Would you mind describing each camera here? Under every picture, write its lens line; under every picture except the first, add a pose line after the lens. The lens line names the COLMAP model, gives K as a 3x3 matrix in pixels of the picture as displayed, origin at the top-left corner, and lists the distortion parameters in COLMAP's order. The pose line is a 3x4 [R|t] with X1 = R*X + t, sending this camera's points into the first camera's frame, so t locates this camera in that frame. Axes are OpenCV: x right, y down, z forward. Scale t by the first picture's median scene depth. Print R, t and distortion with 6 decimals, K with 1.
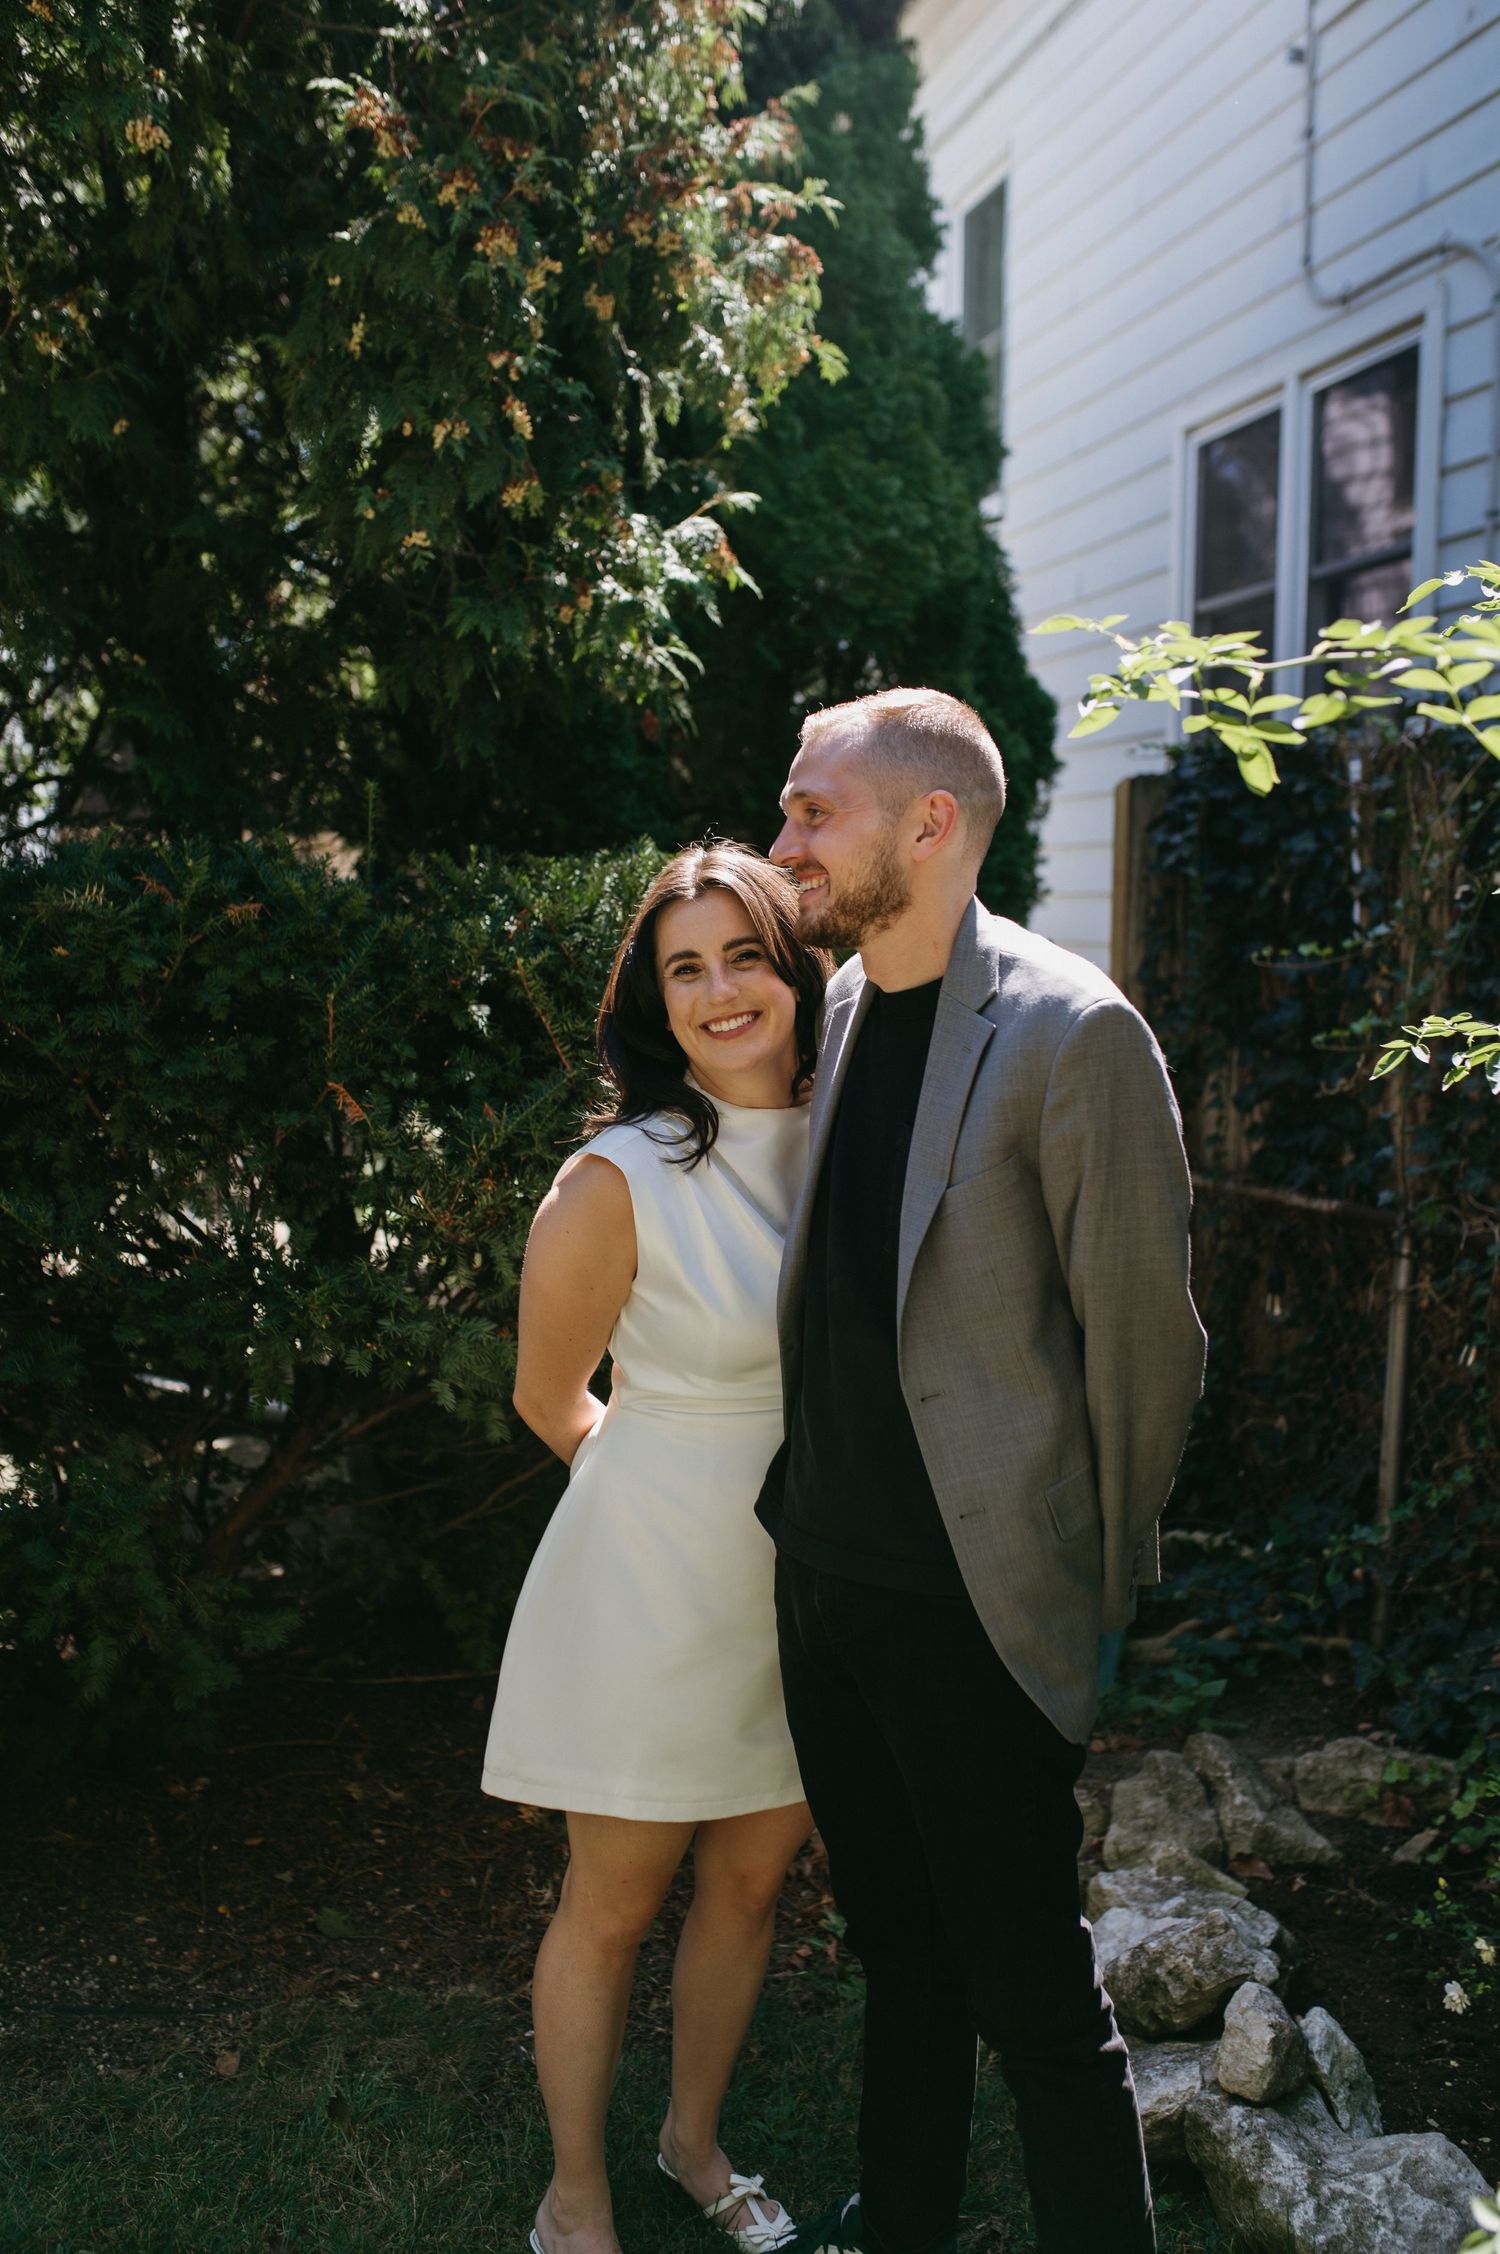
lens RADIAL K [[2153.1, 0, 769.4], [0, 2153.1, 1125.3], [0, 0, 1]] dist [-0.024511, 0.000000]
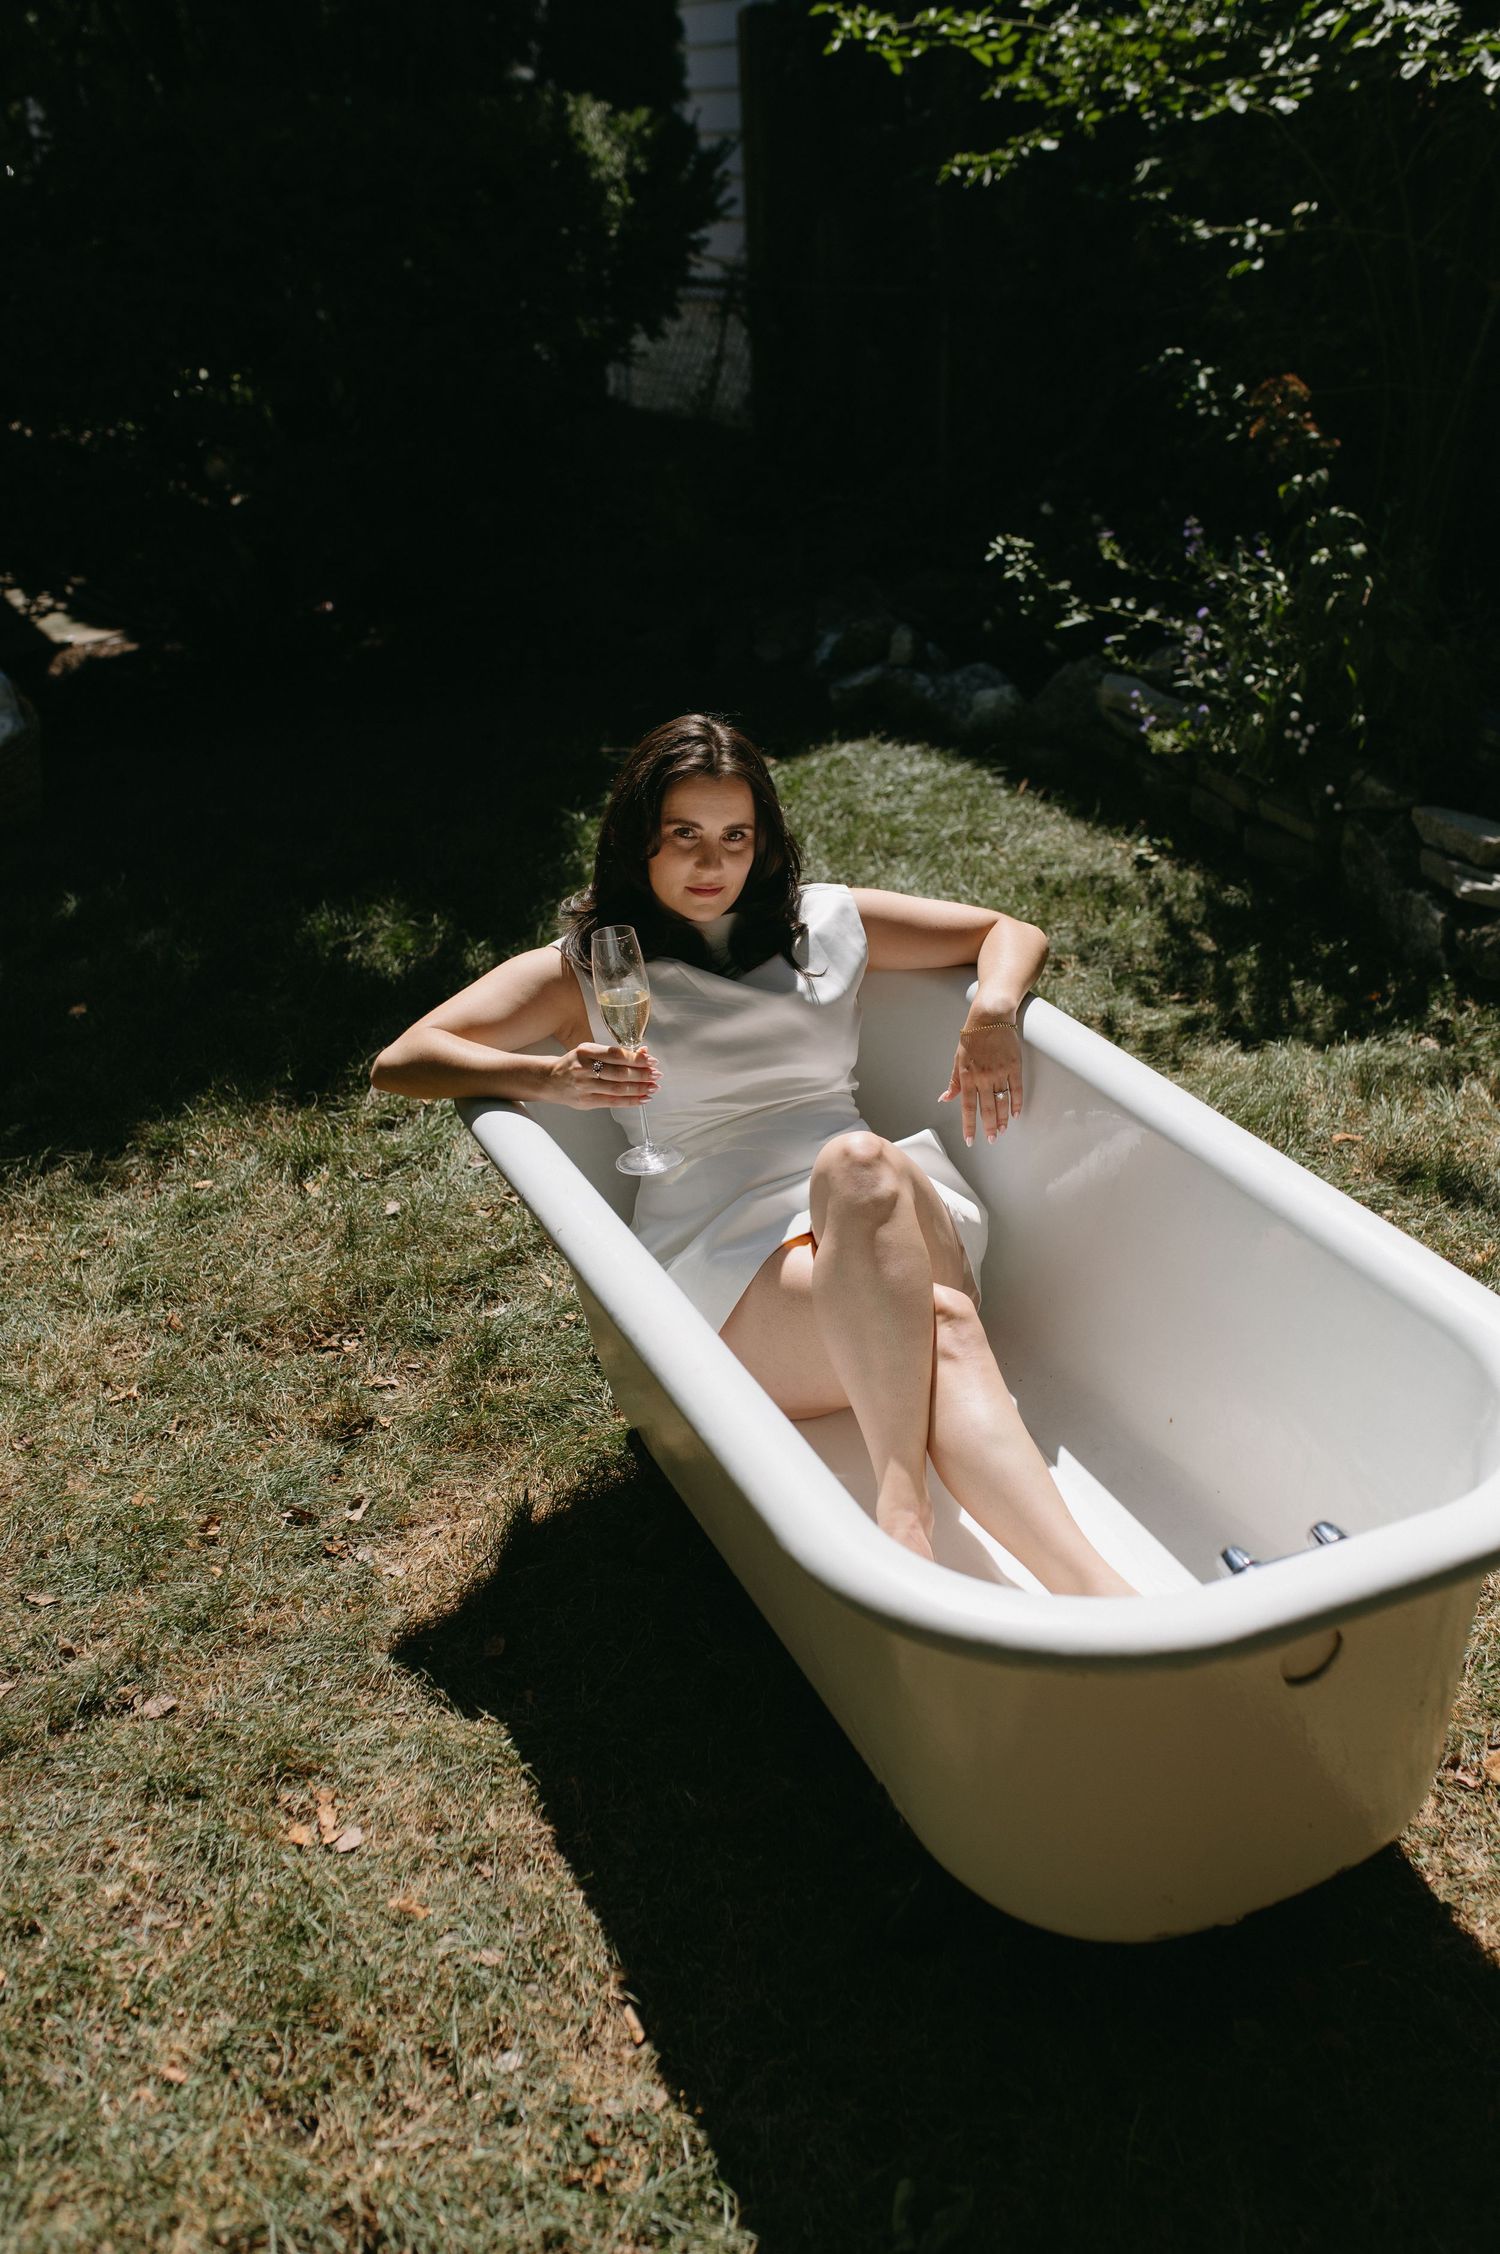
lens RADIAL K [[2153.1, 0, 781.8], [0, 2153.1, 1069.3], [0, 0, 1]] dist [-0.024511, 0.000000]
pose [[0.972765, -0.137324, 0.186734, -0.269940], [0.069821, 0.941791, 0.328869, 0.062798], [-0.221026, -0.306874, 0.925730, -0.851978]]
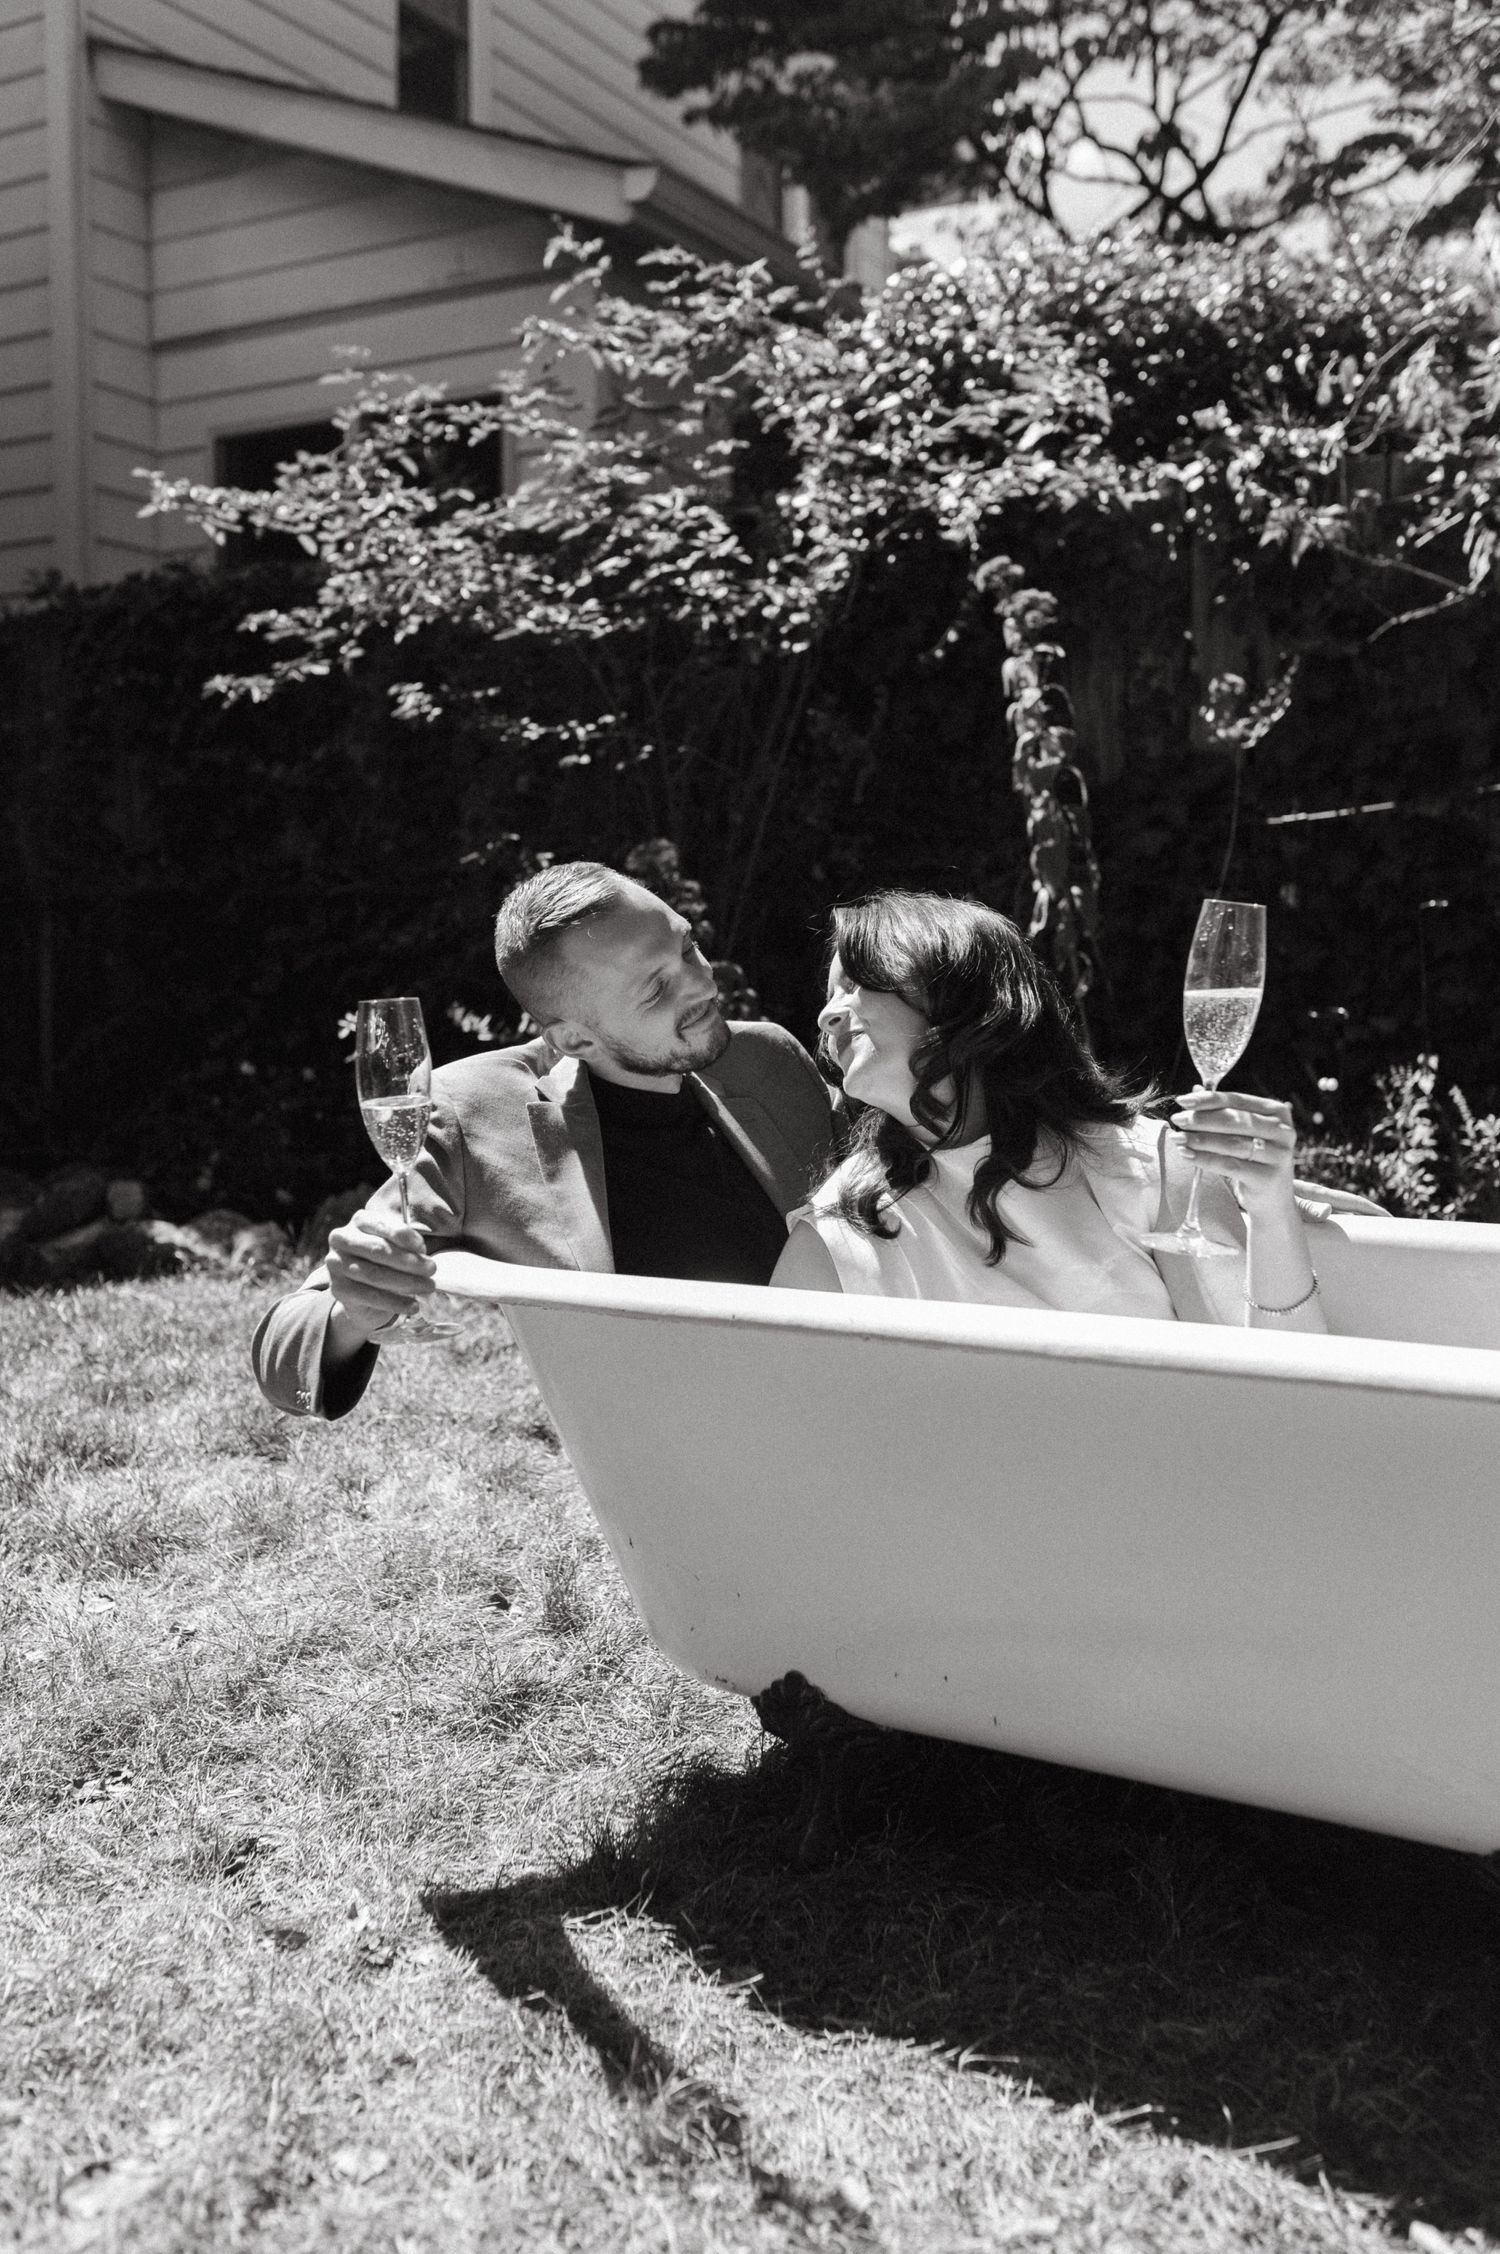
lens RADIAL K [[2153.1, 0, 752.7], [0, 2153.1, 1091.9], [0, 0, 1]] dist [-0.024511, 0.000000]
pose [[0.695313, -0.053581, 0.716707, -0.579967], [0.072683, 0.997347, 0.004049, 0.252068], [-0.715023, 0.049277, 0.697362, -0.604123]]
